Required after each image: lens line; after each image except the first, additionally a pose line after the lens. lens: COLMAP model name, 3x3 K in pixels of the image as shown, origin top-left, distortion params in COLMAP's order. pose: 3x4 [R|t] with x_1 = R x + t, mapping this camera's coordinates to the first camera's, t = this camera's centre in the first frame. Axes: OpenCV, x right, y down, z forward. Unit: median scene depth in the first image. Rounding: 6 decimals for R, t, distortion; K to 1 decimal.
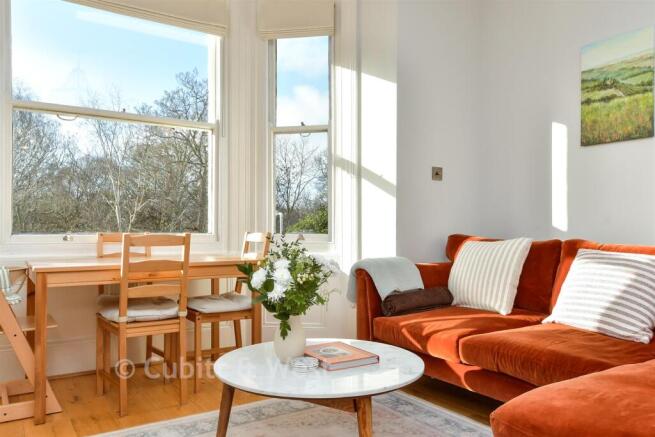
lens RADIAL K [[514.2, 0, 326.5], [0, 514.2, 216.9], [0, 0, 1]] dist [0.032923, -0.002039]
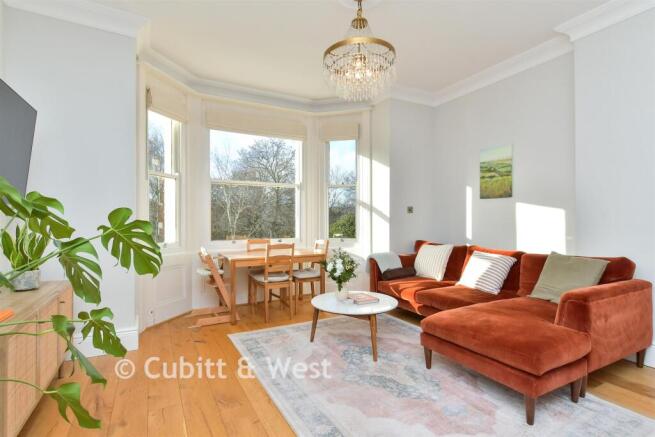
lens RADIAL K [[327.7, 0, 328.2], [0, 327.7, 221.5], [0, 0, 1]] dist [-0.000143, 0.000178]
pose [[0.997587, -0.001710, -0.069411, -0.019428], [0.003833, 0.999529, 0.030464, -0.096016], [0.069326, -0.030657, 0.997123, -0.366509]]
